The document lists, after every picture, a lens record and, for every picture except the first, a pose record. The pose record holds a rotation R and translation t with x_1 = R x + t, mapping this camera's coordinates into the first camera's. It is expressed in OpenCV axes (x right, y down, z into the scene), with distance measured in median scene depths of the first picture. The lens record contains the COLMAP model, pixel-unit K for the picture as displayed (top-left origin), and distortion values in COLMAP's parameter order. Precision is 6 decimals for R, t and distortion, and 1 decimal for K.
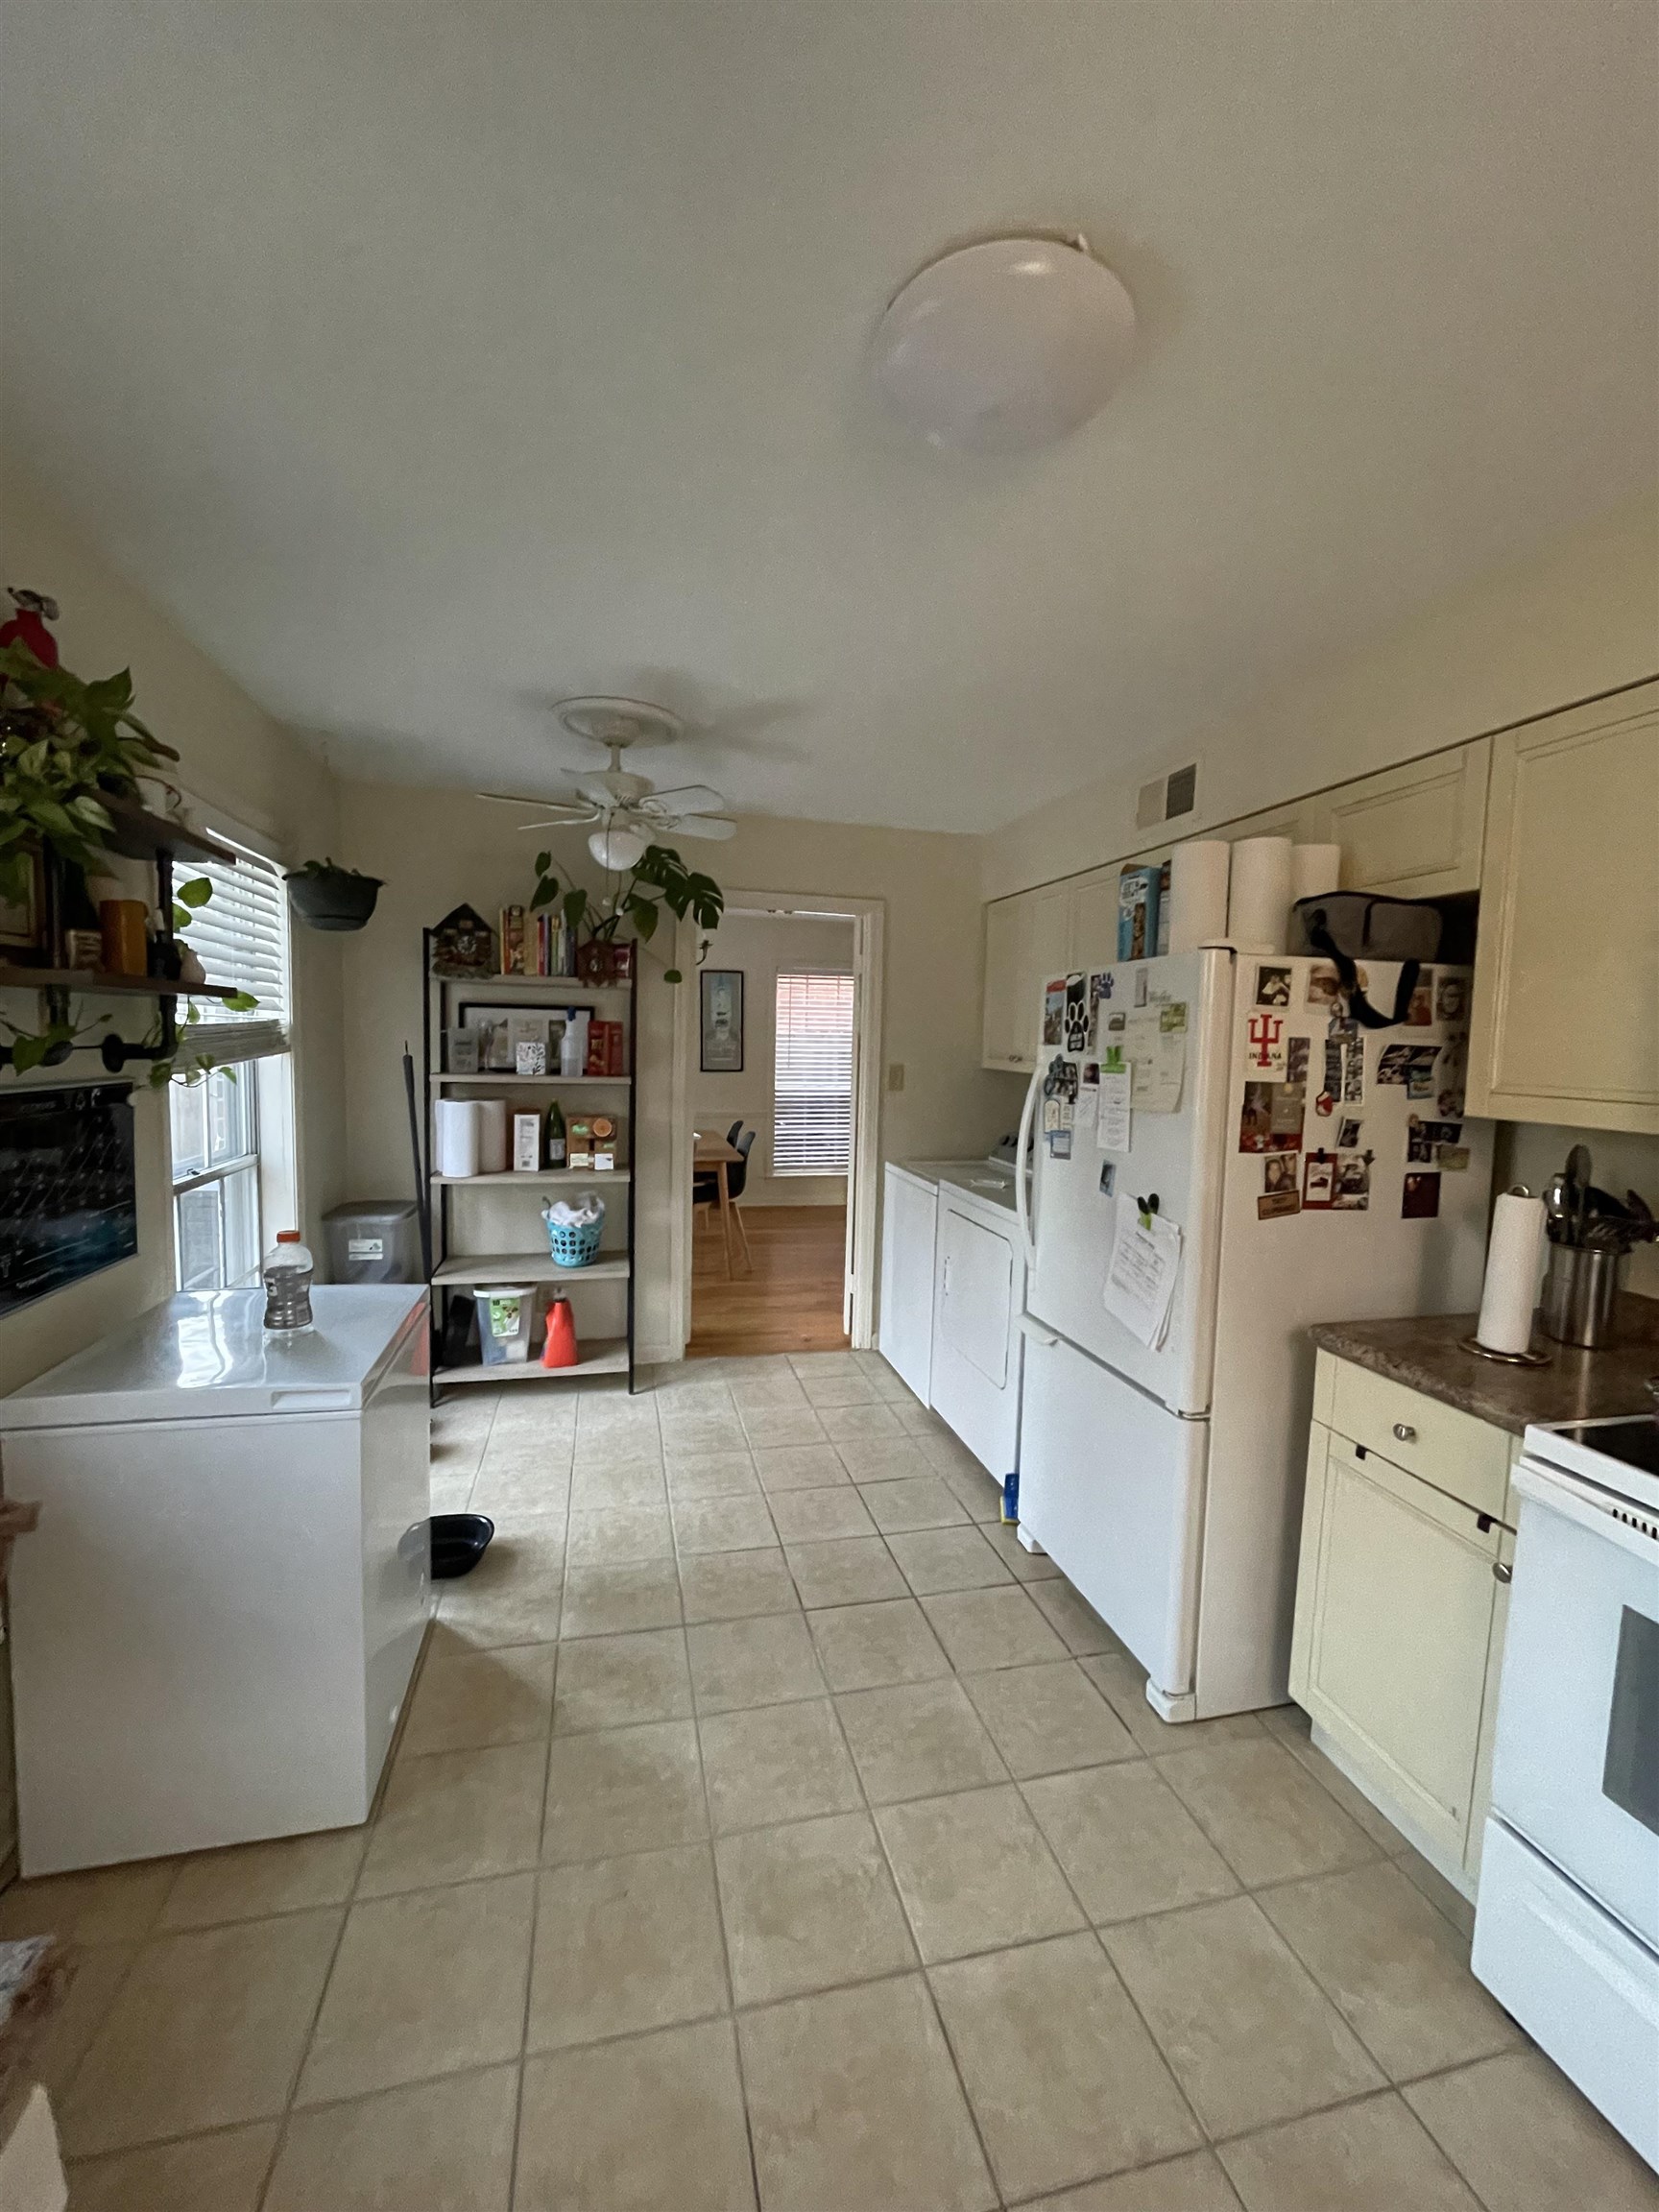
lens RADIAL K [[887.9, 0, 829.5], [0, 887.9, 1106.0], [0, 0, 1]] dist [-0.002790, -0.000809]
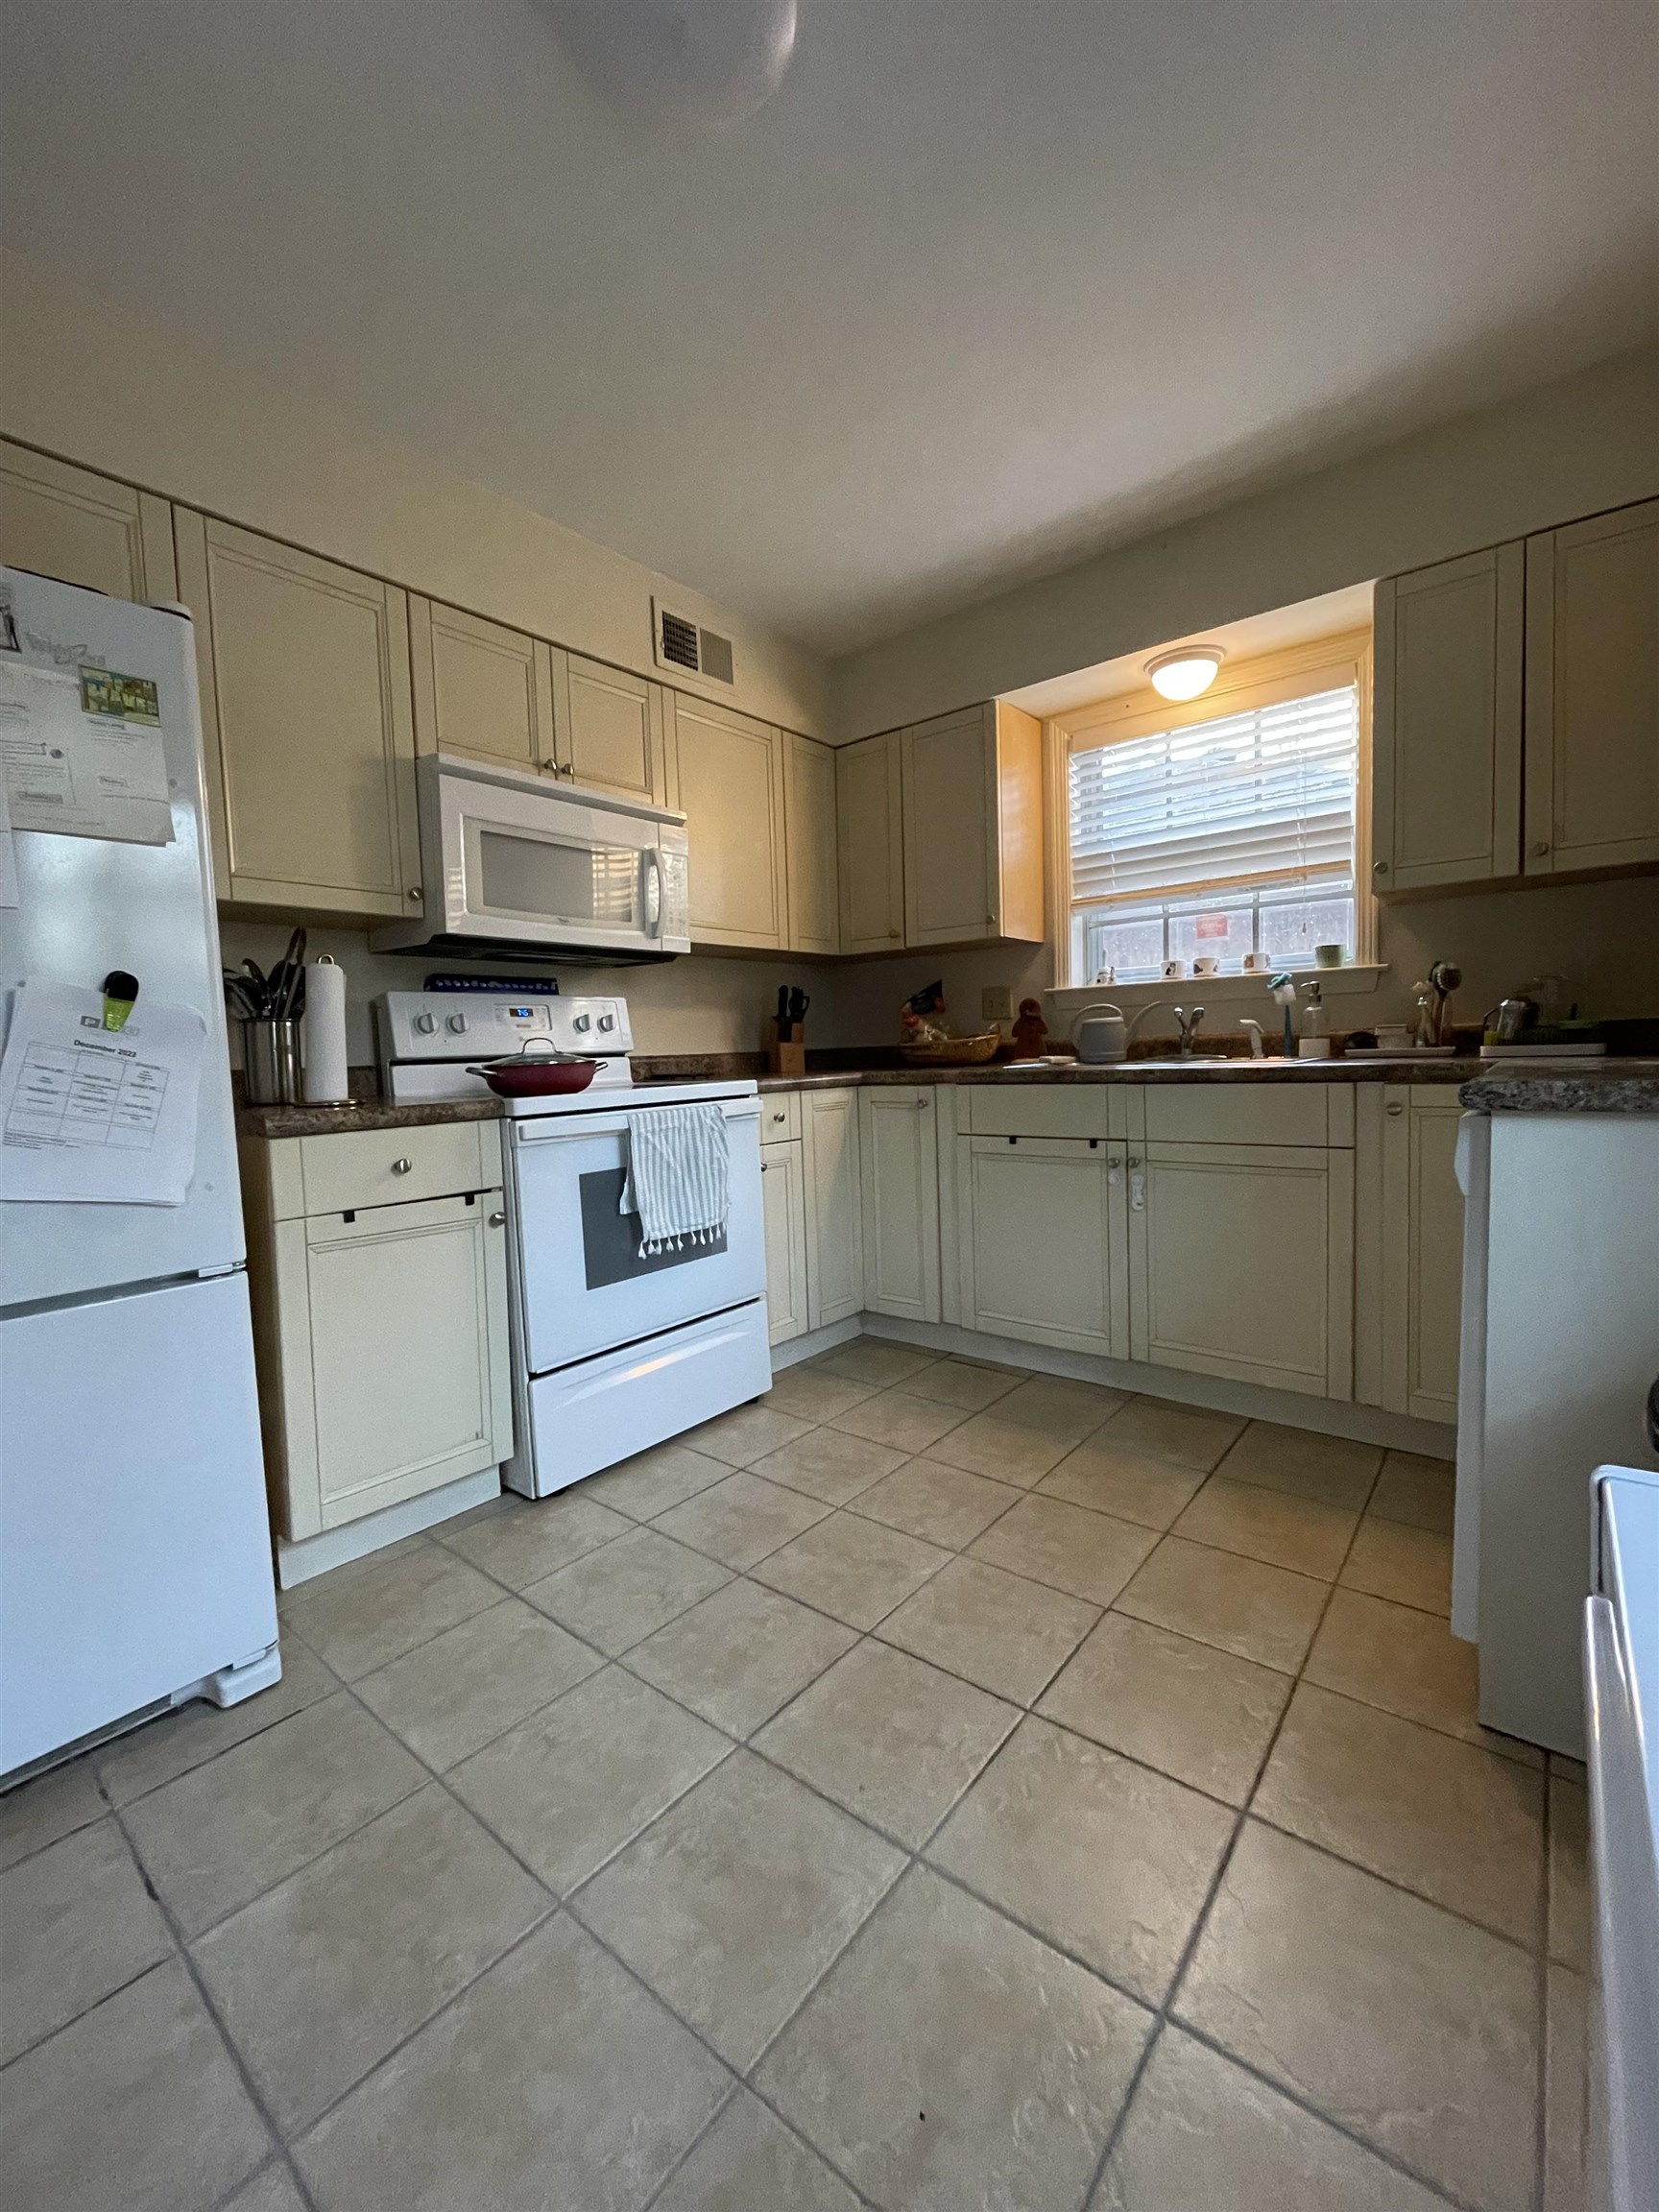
lens RADIAL K [[887.9, 0, 829.5], [0, 887.9, 1106.0], [0, 0, 1]] dist [-0.002790, -0.000809]
pose [[-0.605181, -0.056791, 0.794060, -0.532239], [0.074891, 0.988967, 0.127808, 0.177799], [-0.792557, 0.136815, -0.594251, 1.153342]]
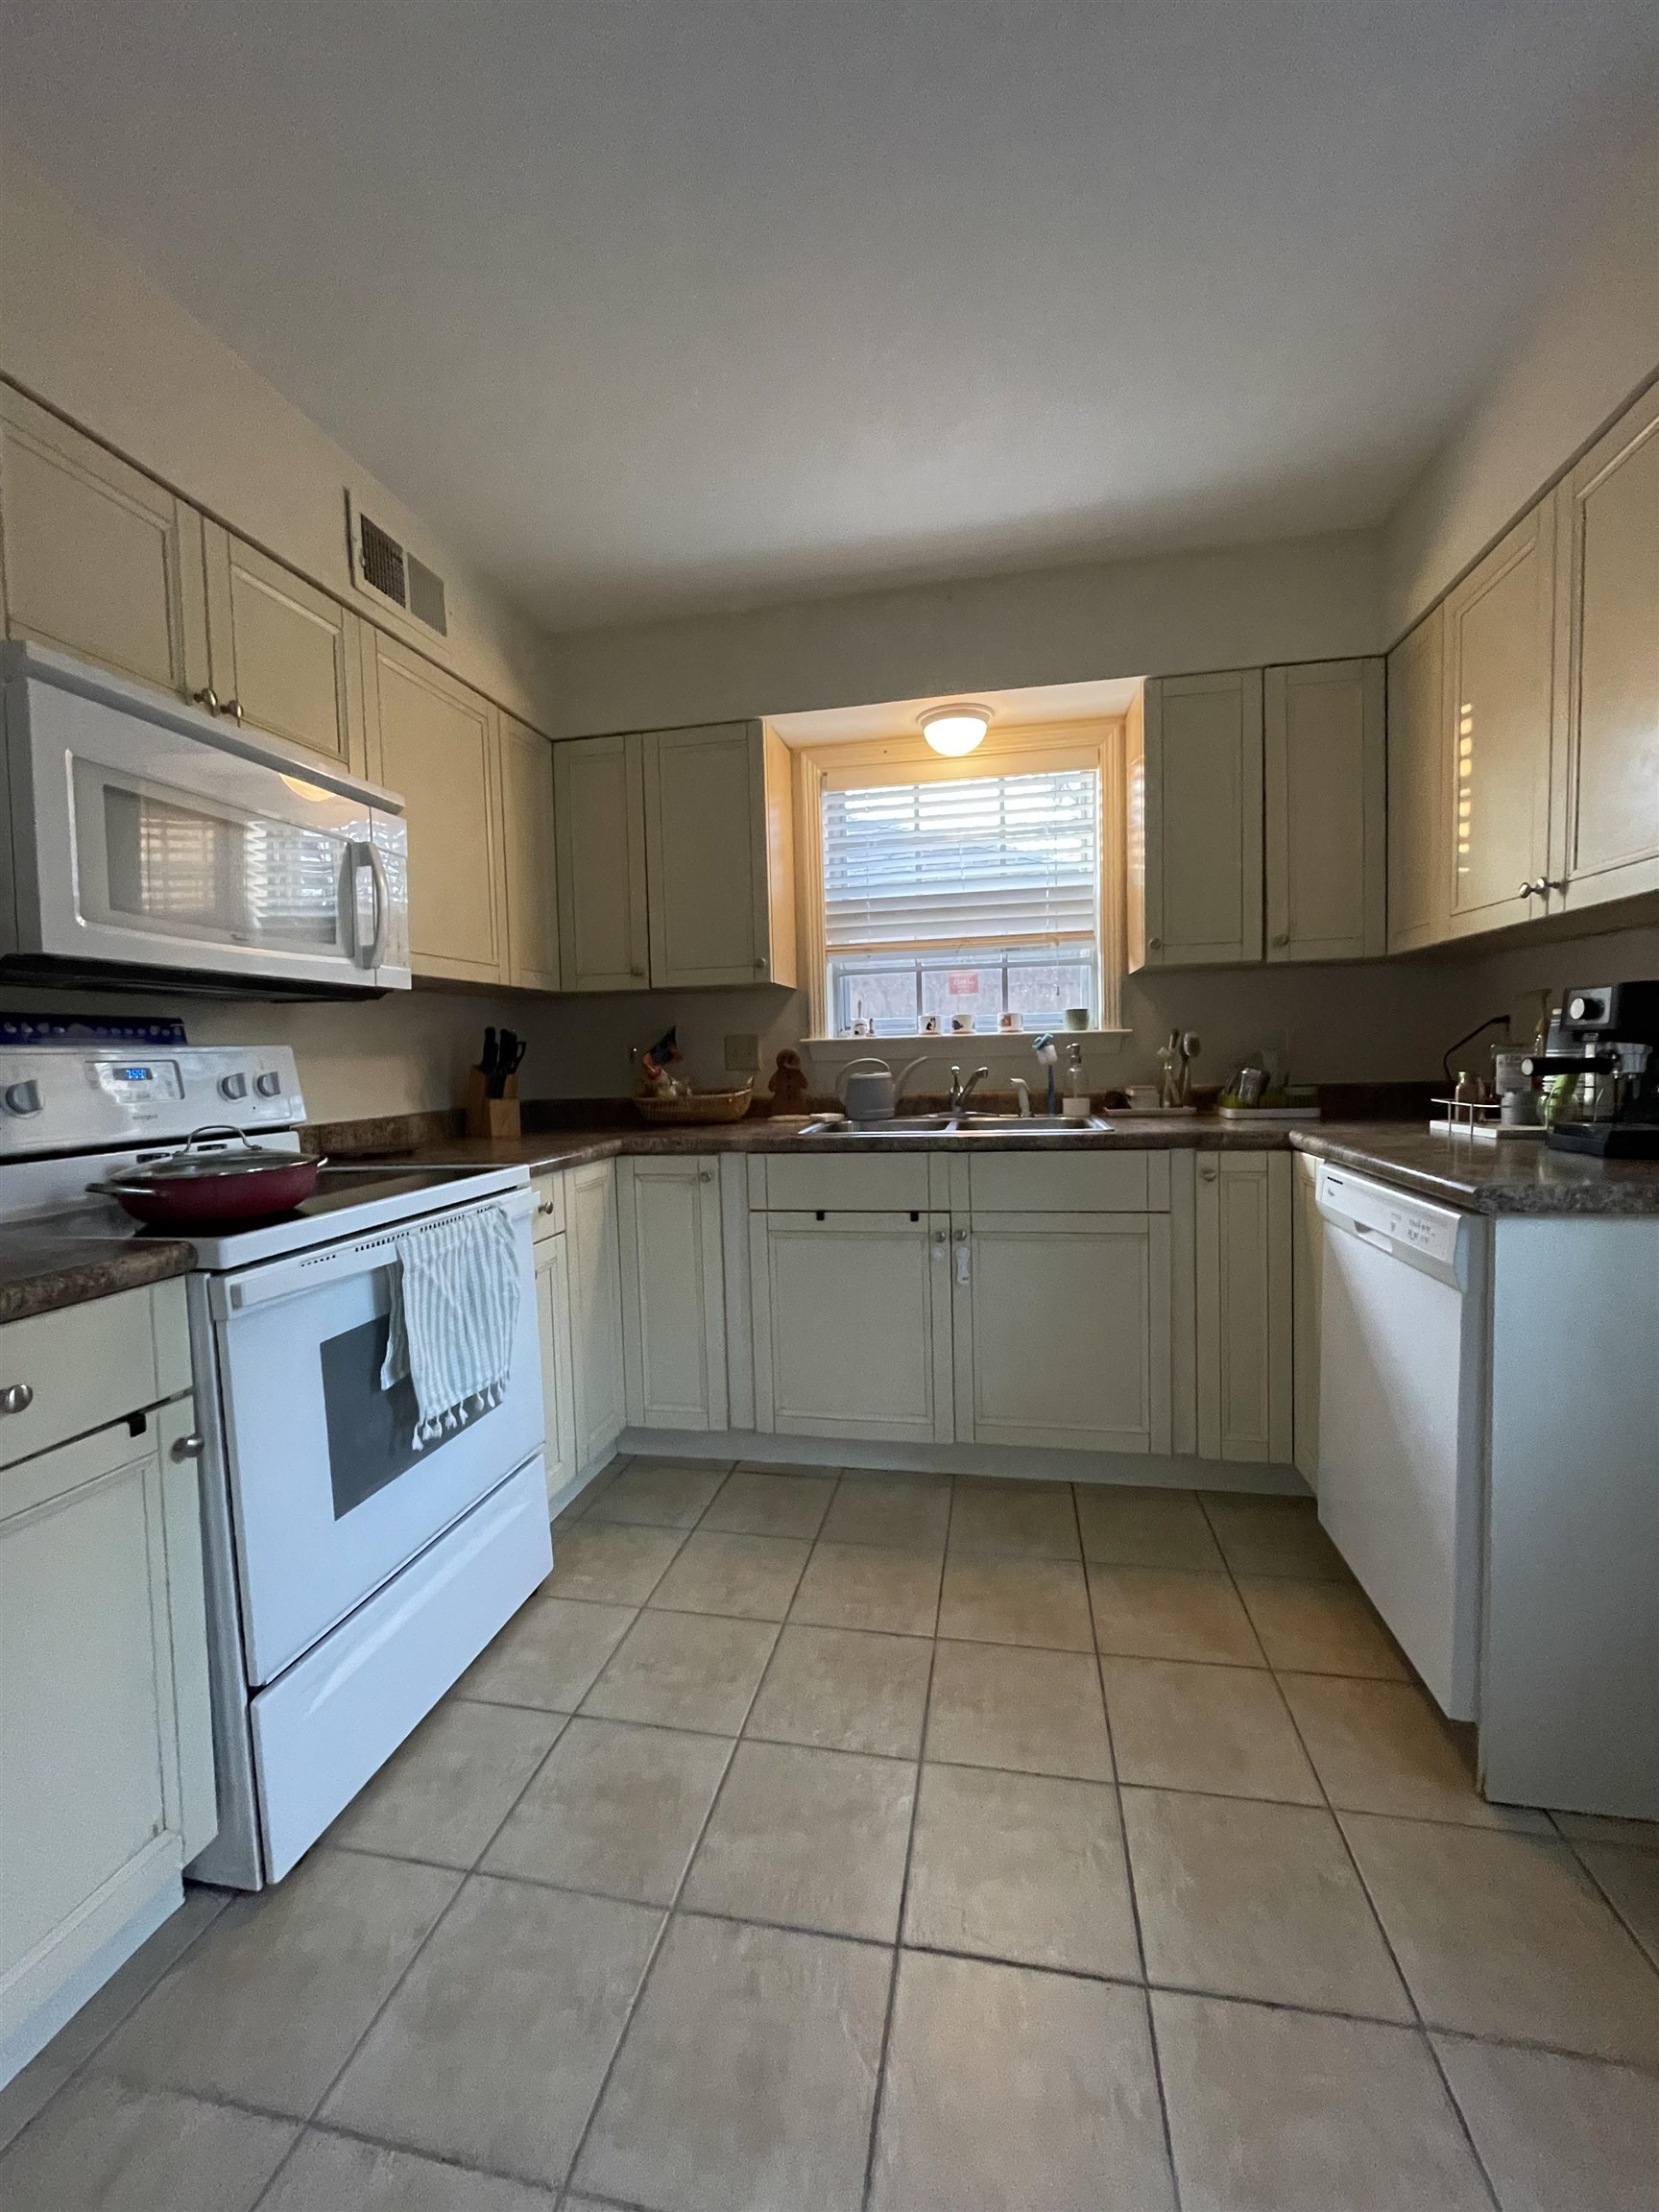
lens RADIAL K [[887.9, 0, 829.5], [0, 887.9, 1106.0], [0, 0, 1]] dist [-0.002790, -0.000809]
pose [[-0.906822, -0.025630, 0.420734, -0.088436], [0.033979, 0.990456, 0.133574, 0.105412], [-0.420142, 0.135424, -0.897296, 1.197659]]
